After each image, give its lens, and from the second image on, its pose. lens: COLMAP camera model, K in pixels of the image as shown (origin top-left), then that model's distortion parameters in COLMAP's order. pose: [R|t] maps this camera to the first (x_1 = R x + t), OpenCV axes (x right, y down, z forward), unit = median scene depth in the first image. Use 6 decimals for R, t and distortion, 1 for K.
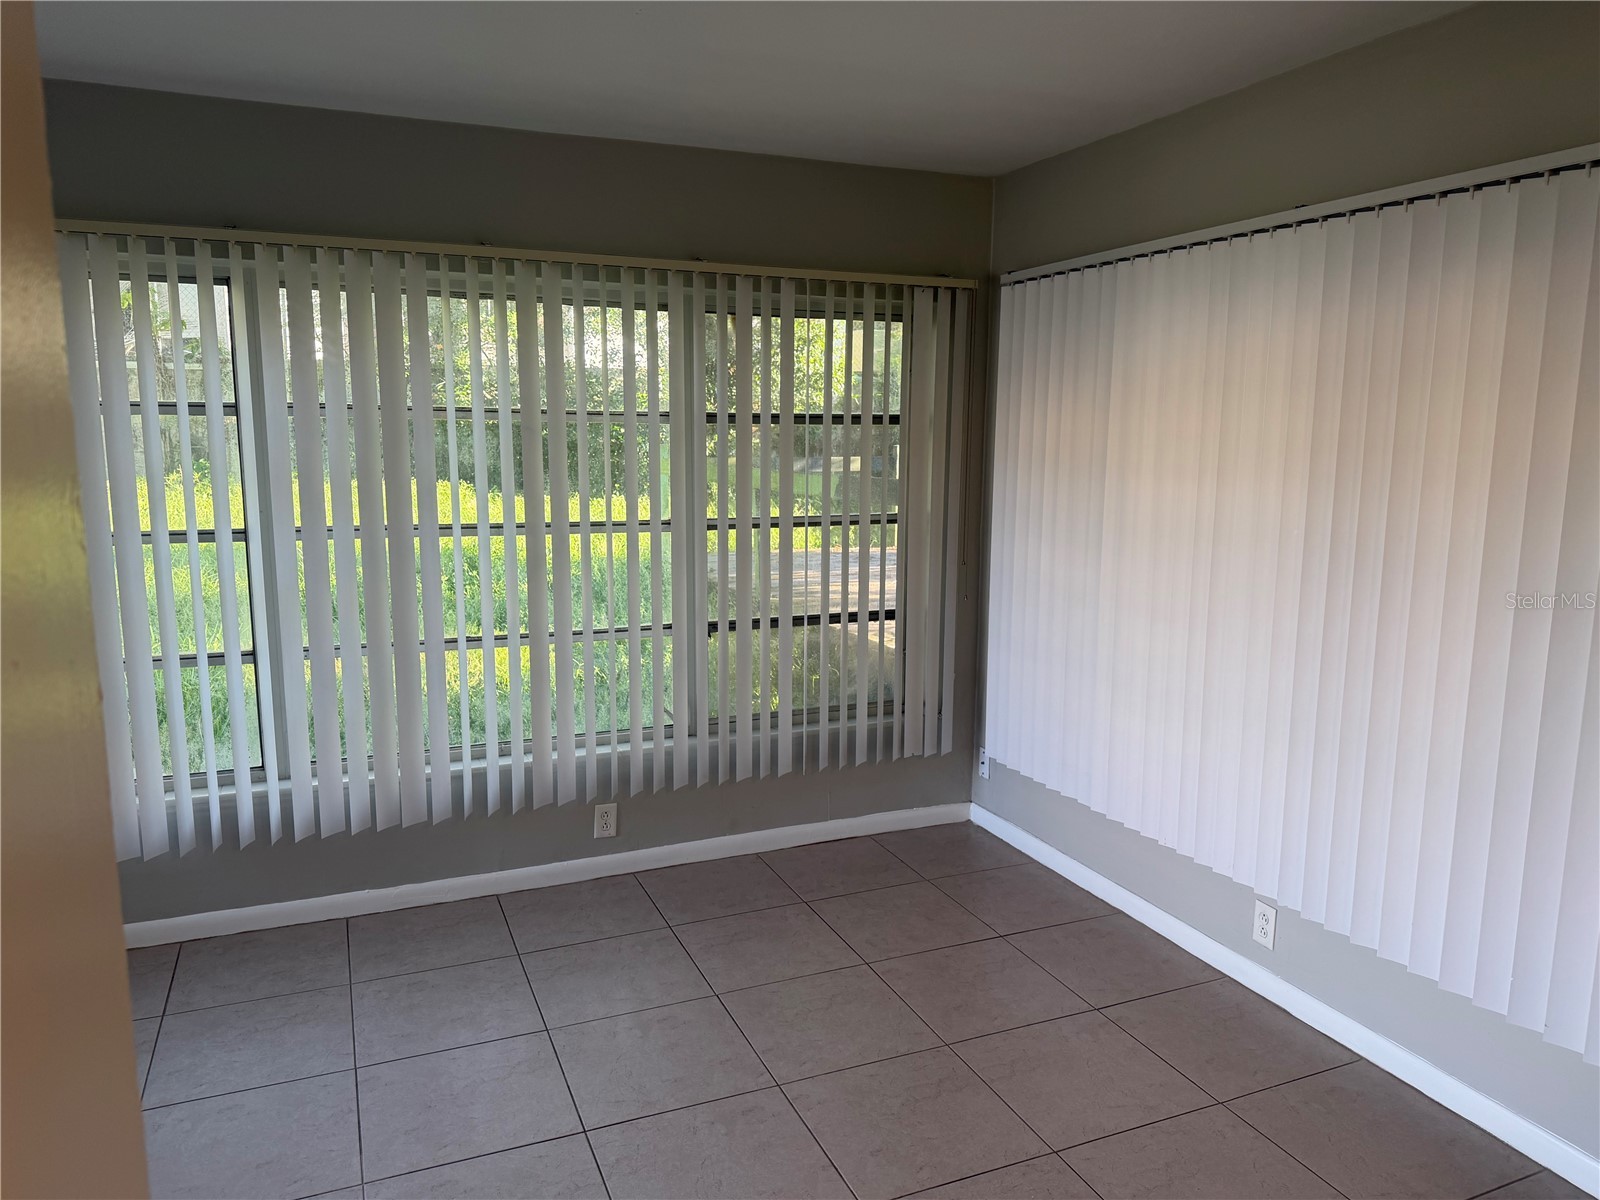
lens RADIAL K [[1150.2, 0, 844.2], [0, 1150.2, 608.9], [0, 0, 1]] dist [0.228947, -0.340222]
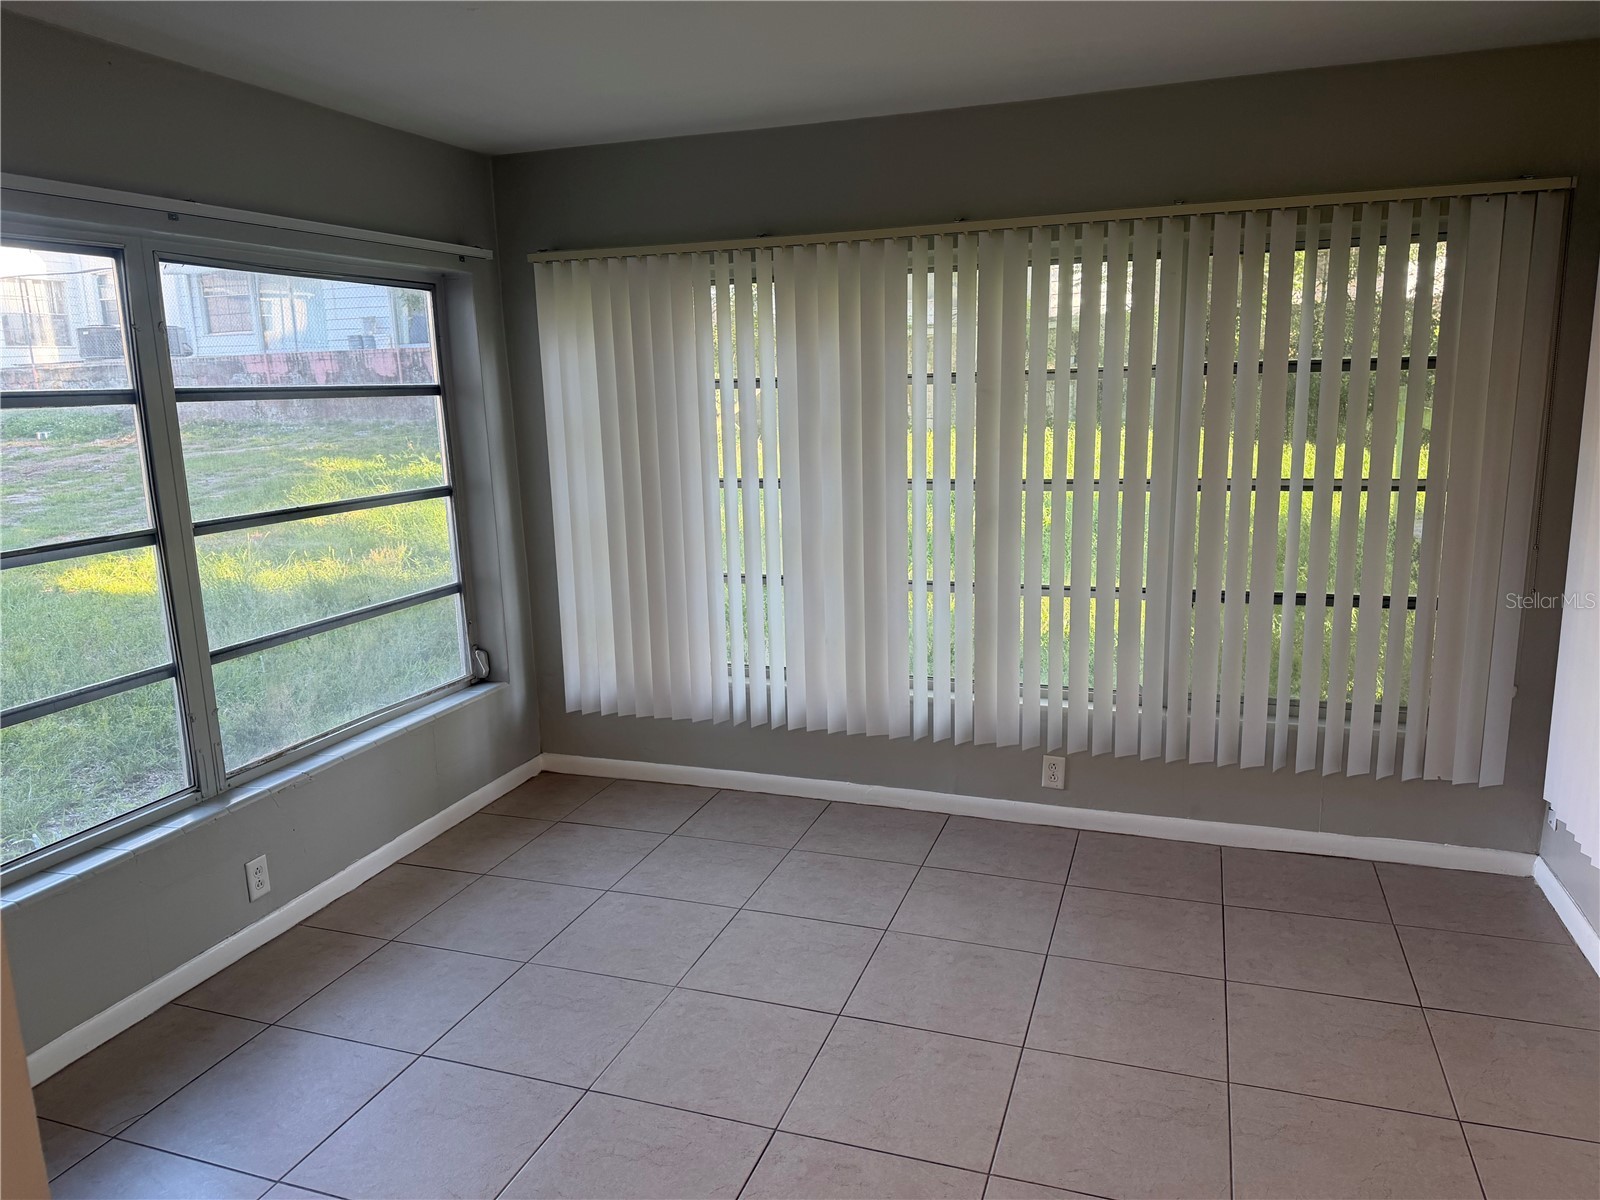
lens RADIAL K [[1127.7, 0, 800.9], [0, 1127.7, 621.8], [0, 0, 1]] dist [0.071730, -0.143126]
pose [[0.724654, 0.116324, -0.679224, 0.279066], [-0.078846, 0.993173, 0.085971, -0.017088], [0.684587, -0.008745, 0.728878, 0.115375]]
